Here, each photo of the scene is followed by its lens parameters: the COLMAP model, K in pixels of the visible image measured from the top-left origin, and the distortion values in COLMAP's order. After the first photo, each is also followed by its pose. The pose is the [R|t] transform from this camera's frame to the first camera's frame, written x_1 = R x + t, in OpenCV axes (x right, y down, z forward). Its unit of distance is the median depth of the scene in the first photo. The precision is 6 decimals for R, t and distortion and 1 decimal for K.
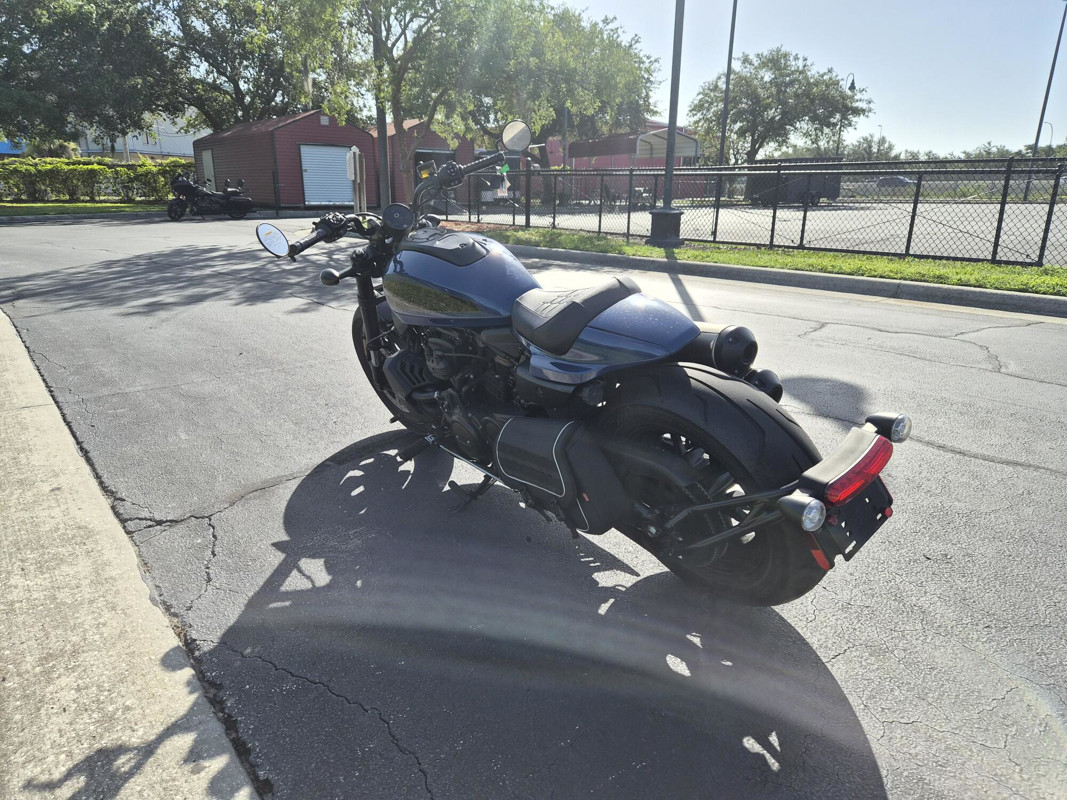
lens RADIAL K [[705.7, 0, 521.7], [0, 705.7, 398.4], [0, 0, 1]] dist [0.049582, -0.042921]
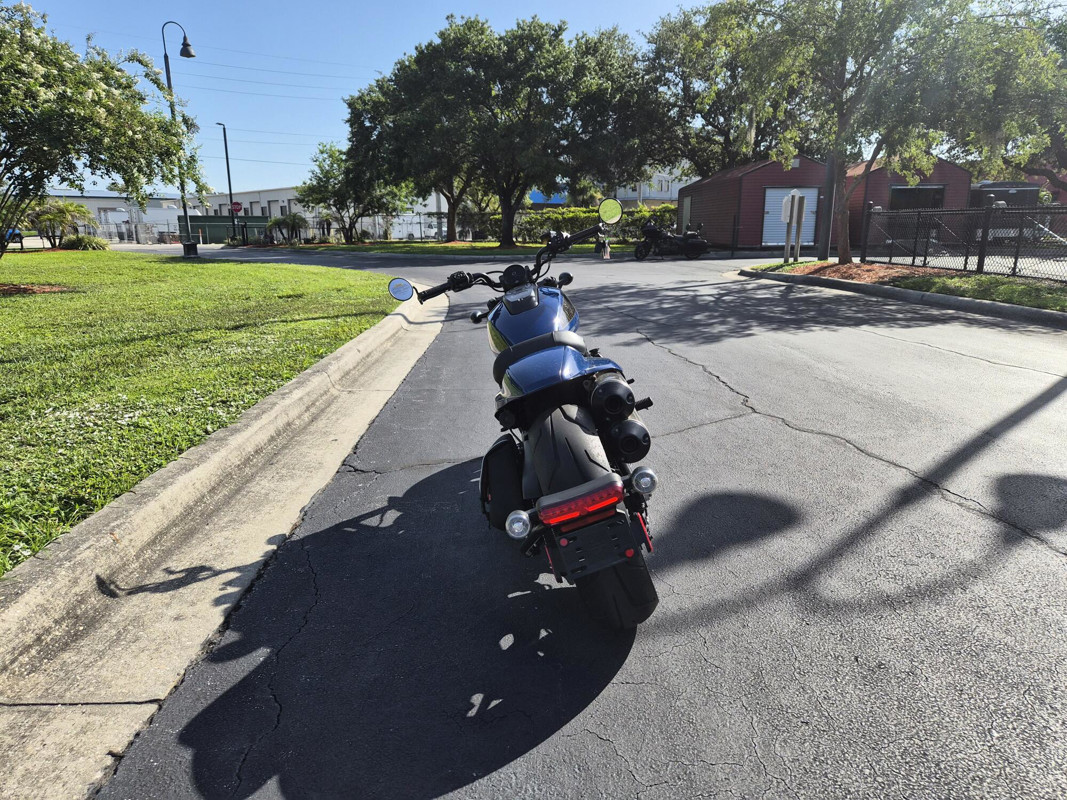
lens RADIAL K [[701.0, 0, 533.5], [0, 701.0, 400.0], [0, 0, 1]] dist [0.061384, -0.052795]
pose [[0.805361, 0.132800, -0.577717, 0.058288], [-0.160156, 0.987085, 0.003638, -0.003567], [0.570739, 0.089595, 0.816229, -0.001543]]
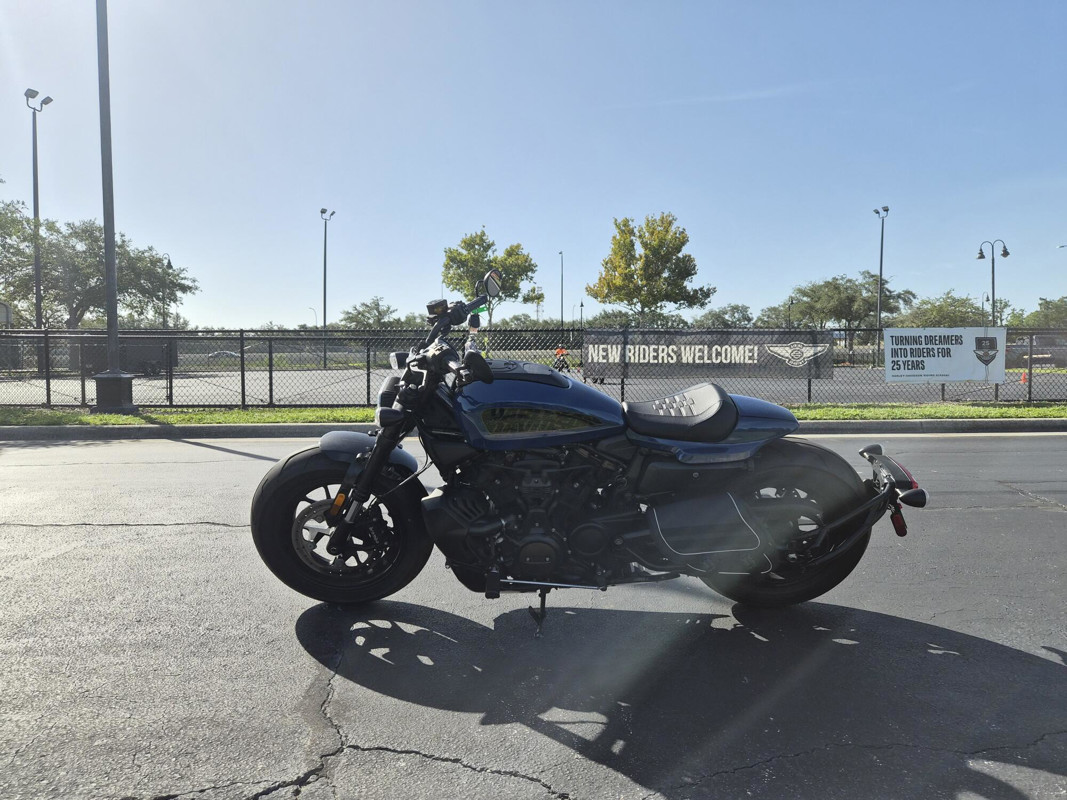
lens RADIAL K [[710.9, 0, 525.7], [0, 710.9, 375.8], [0, 0, 1]] dist [0.056678, -0.037799]
pose [[0.625210, -0.026728, 0.779999, -0.081876], [0.229161, 0.961647, -0.150733, -0.004085], [-0.746055, 0.272985, 0.607356, 0.029001]]
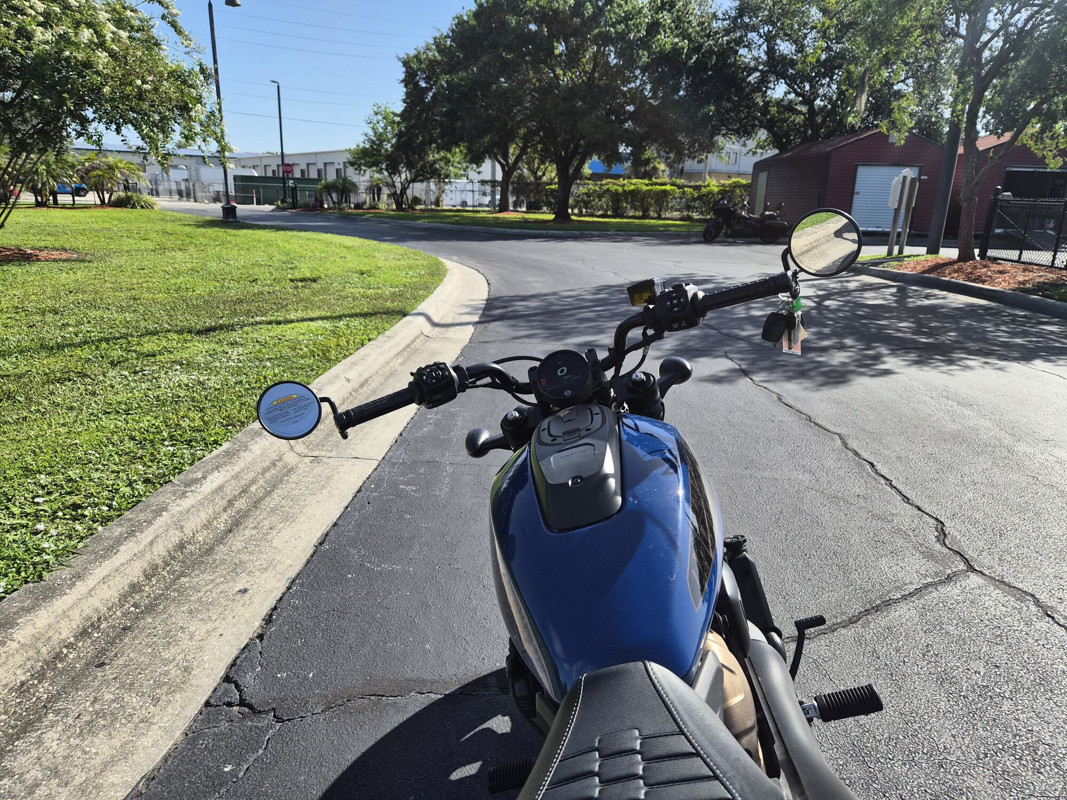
lens RADIAL K [[713.4, 0, 521.9], [0, 713.4, 399.0], [0, 0, 1]] dist [0.055248, -0.048128]
pose [[0.747379, 0.196480, -0.634681, 0.015181], [-0.211958, 0.975867, 0.052508, -0.023937], [0.629681, 0.095283, 0.770988, 0.049905]]
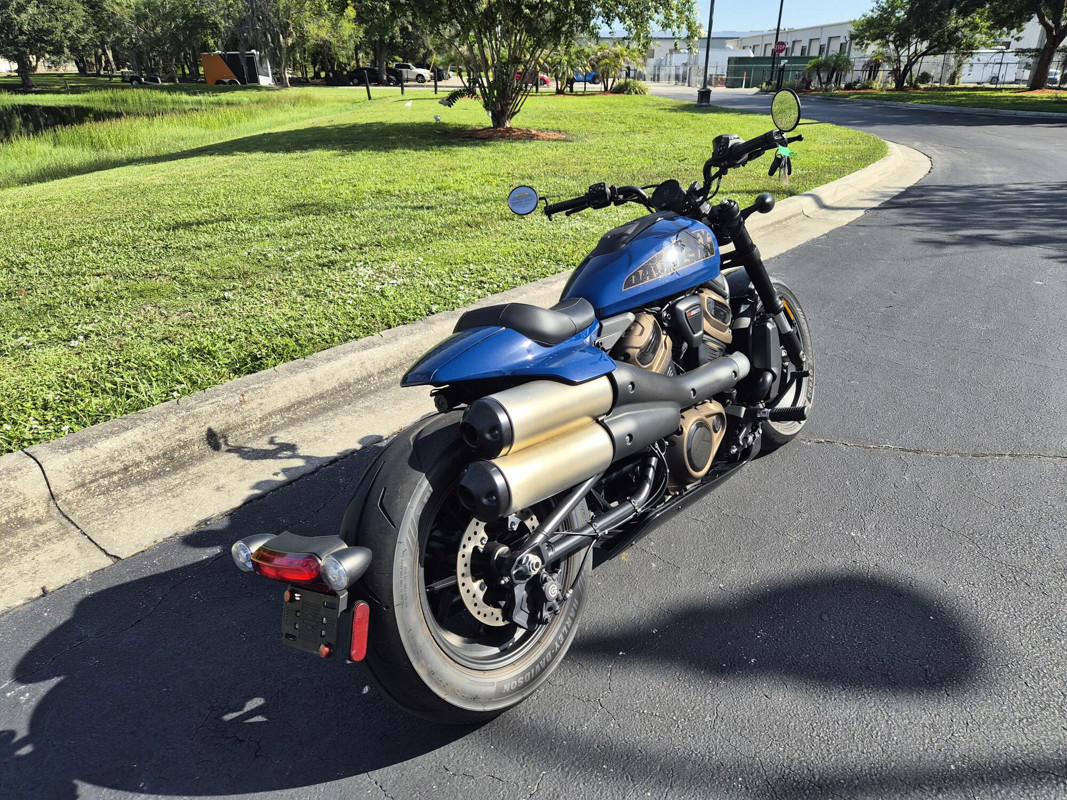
lens RADIAL K [[701.0, 0, 533.5], [0, 701.0, 400.0], [0, 0, 1]] dist [0.061384, -0.052795]
pose [[0.228522, 0.408168, -0.883842, 0.068058], [-0.277876, 0.897445, 0.342604, -0.026140], [0.933039, 0.167306, 0.318506, 0.053049]]
